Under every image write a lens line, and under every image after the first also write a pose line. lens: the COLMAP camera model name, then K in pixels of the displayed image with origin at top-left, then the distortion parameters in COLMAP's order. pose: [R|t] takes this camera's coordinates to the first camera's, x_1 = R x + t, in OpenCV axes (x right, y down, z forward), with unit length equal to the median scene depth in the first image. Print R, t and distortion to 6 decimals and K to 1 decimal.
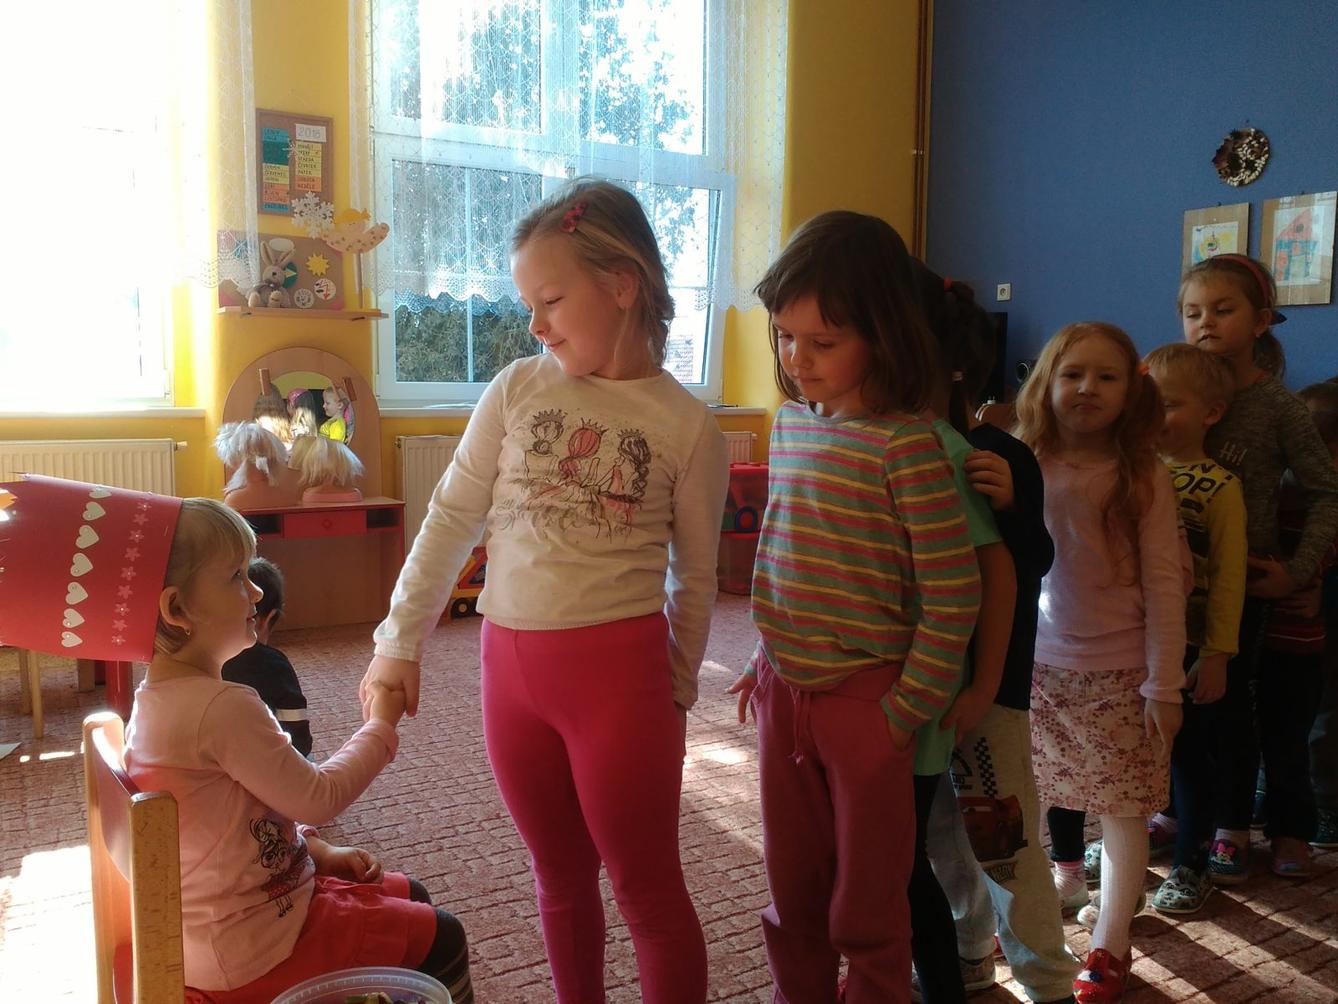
lens RADIAL K [[1208.0, 0, 669.9], [0, 1208.0, 506.3], [0, 0, 1]] dist [0.074303, -0.172936]
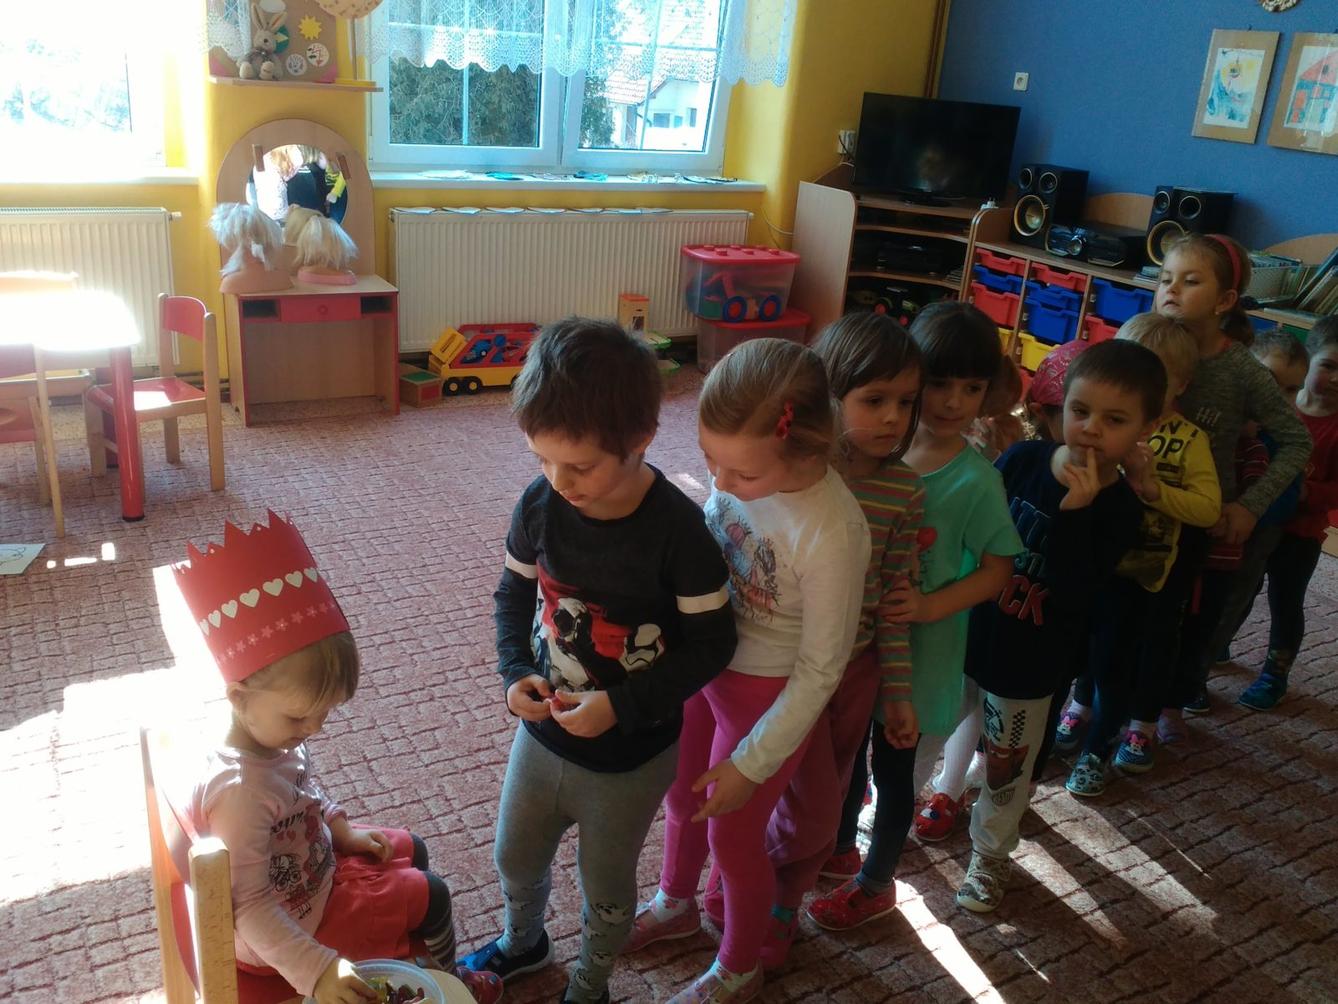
lens RADIAL K [[1208.0, 0, 669.9], [0, 1208.0, 506.3], [0, 0, 1]] dist [0.074303, -0.172936]
pose [[0.997553, 0.067166, 0.019408, 0.000381], [-0.069912, 0.960109, 0.270744, -0.120492], [-0.000450, -0.271438, 0.962456, -0.028506]]
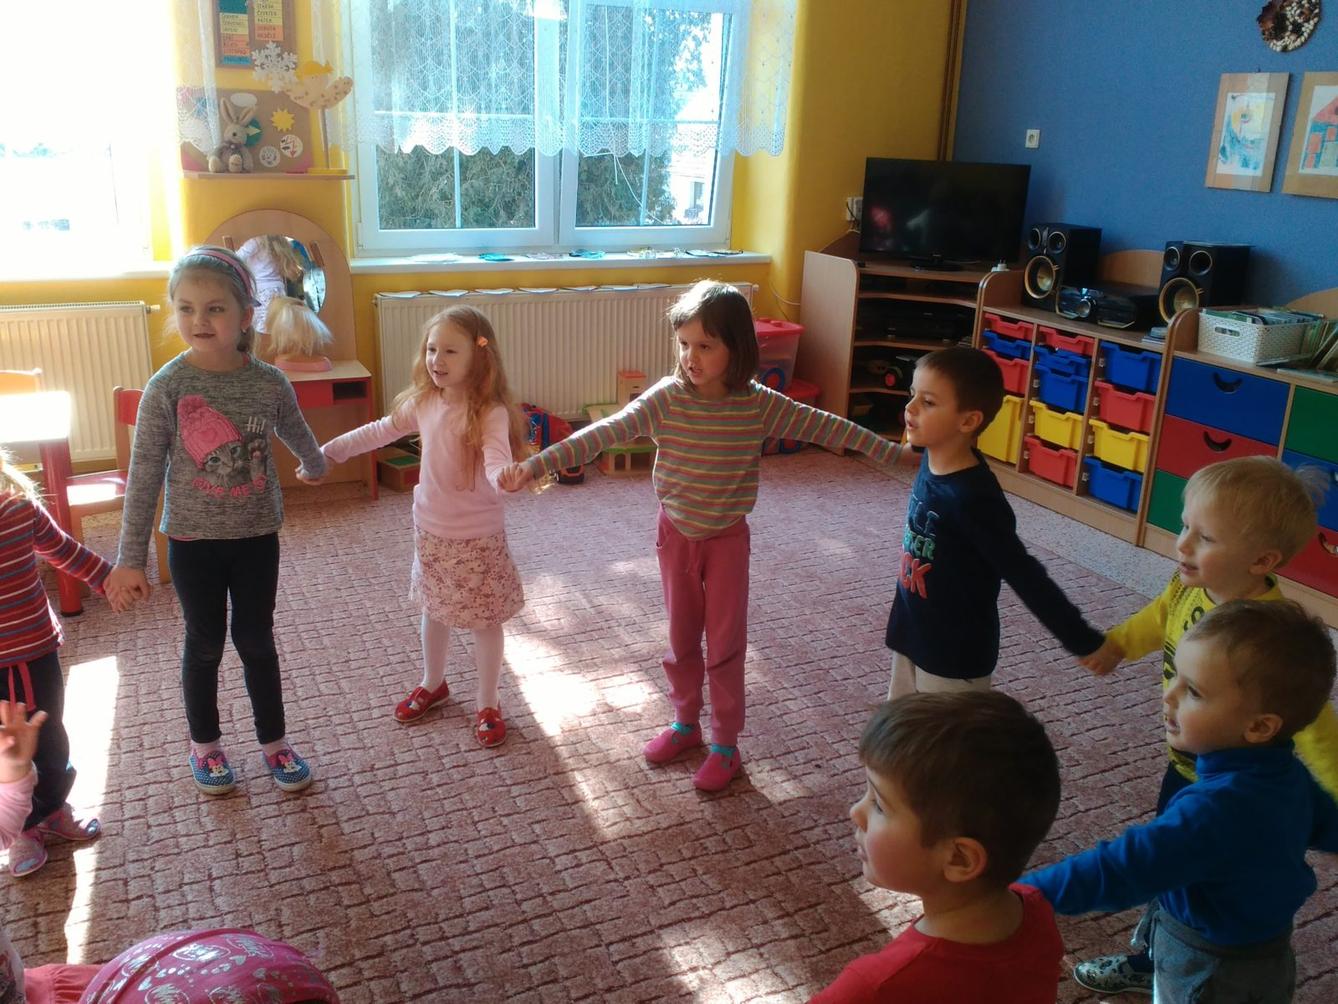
lens RADIAL K [[1208.0, 0, 669.9], [0, 1208.0, 506.3], [0, 0, 1]] dist [0.074303, -0.172936]
pose [[0.995270, 0.050495, -0.082998, 0.116918], [-0.031093, 0.974939, 0.220288, -0.126519], [0.092042, -0.216665, 0.971897, 0.021282]]
